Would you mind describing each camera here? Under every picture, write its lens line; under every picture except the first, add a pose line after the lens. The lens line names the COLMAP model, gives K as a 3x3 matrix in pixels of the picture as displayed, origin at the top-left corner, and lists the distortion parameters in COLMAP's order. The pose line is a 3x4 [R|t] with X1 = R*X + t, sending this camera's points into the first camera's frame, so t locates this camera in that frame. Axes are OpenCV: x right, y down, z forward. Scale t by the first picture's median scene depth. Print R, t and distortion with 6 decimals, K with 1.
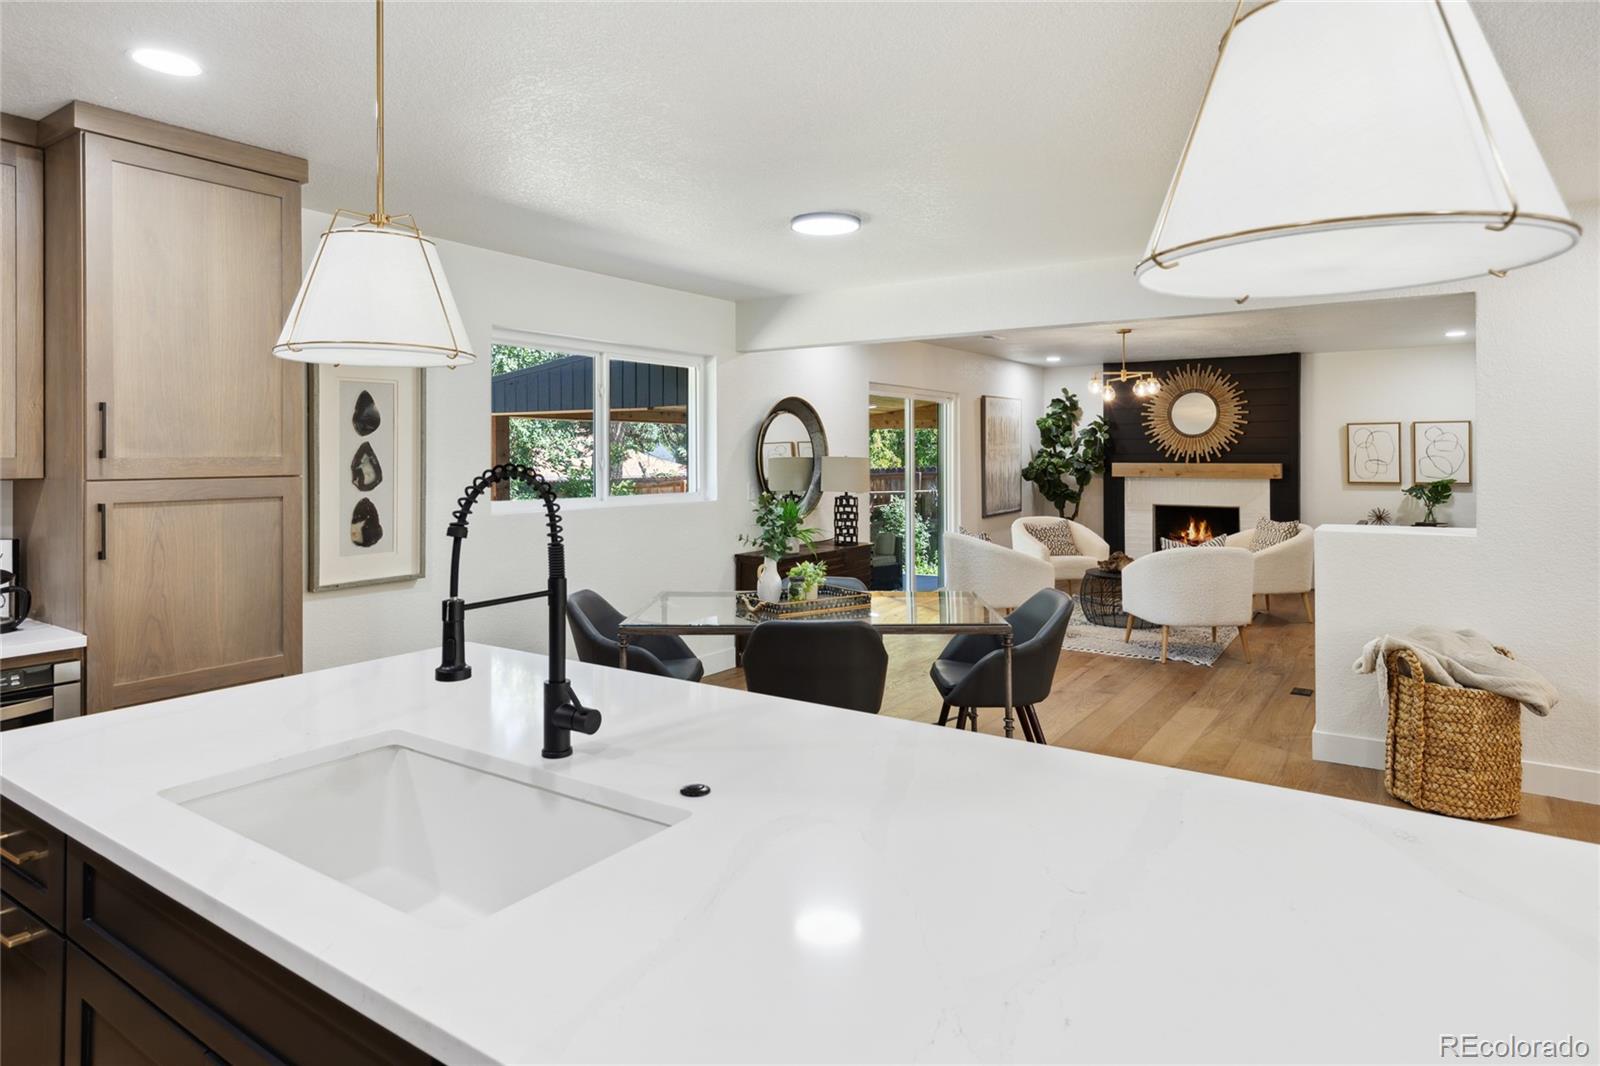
lens RADIAL K [[917.1, 0, 790.8], [0, 917.1, 452.4], [0, 0, 1]] dist [0.004052, -0.001445]
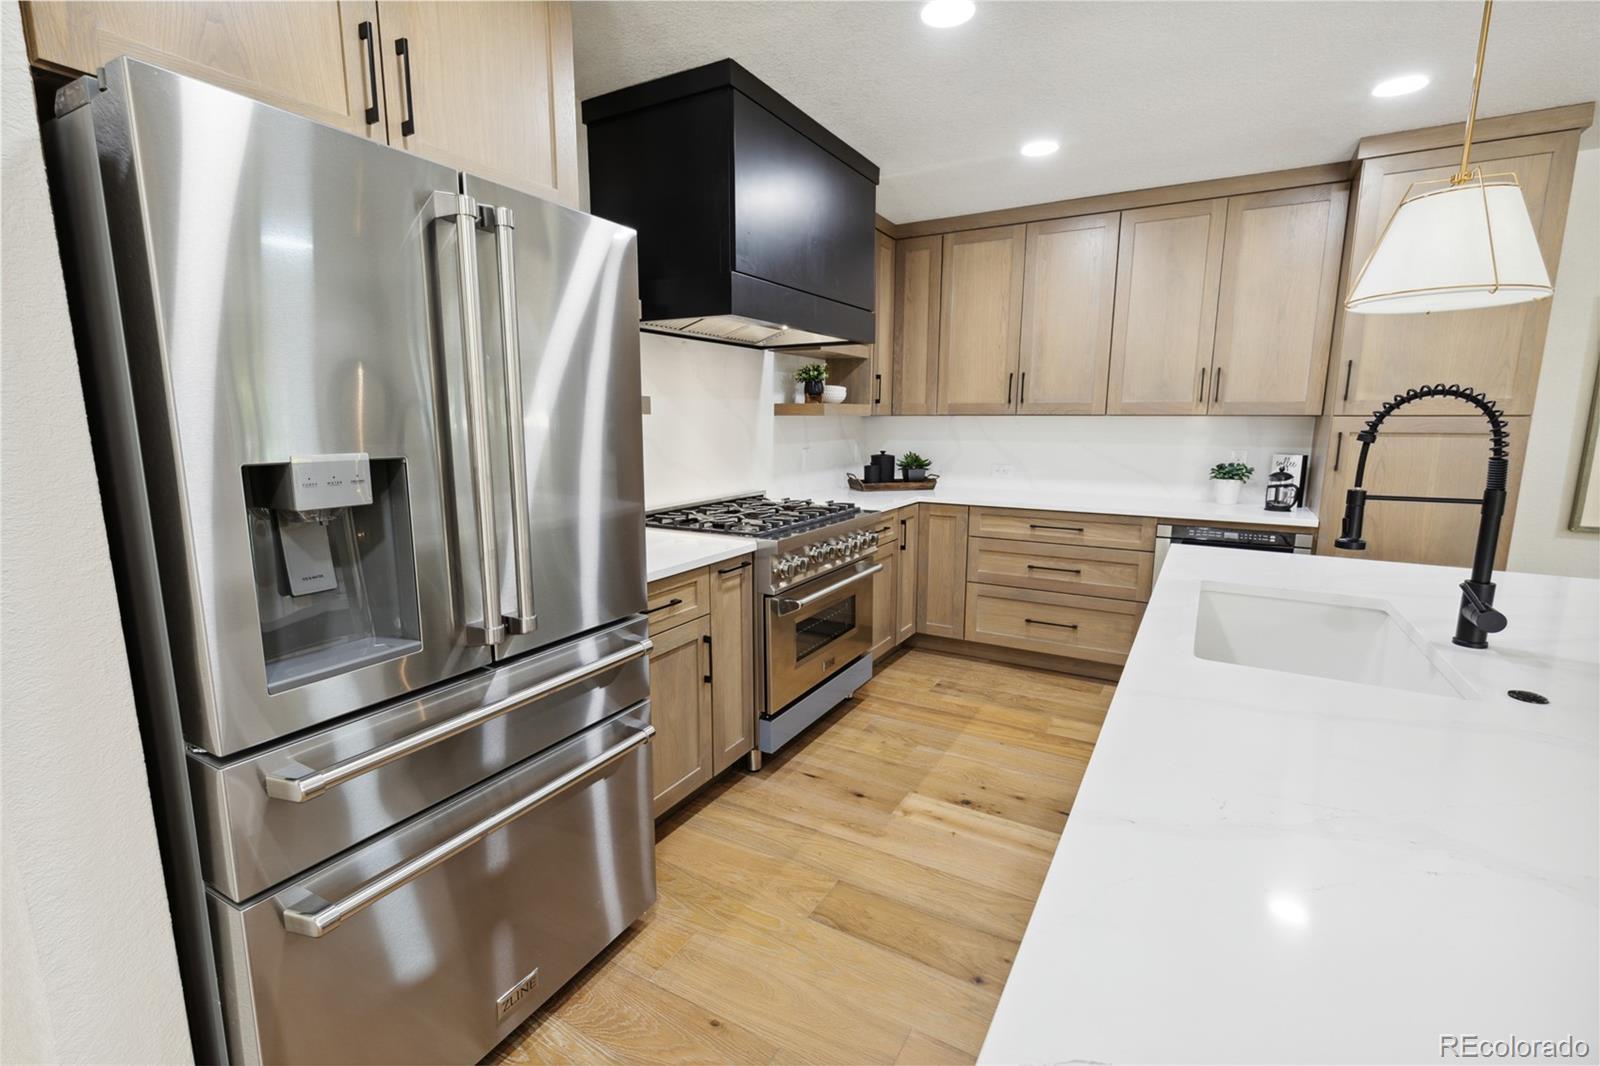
lens RADIAL K [[708.2, 0, 800.2], [0, 708.2, 531.9], [0, 0, 1]] dist [-0.001025, -0.000205]
pose [[0.073940, 0.164201, -0.983652, 0.519748], [-0.001919, 0.986373, 0.164511, 0.049575], [0.997261, -0.010276, 0.073248, 0.115913]]
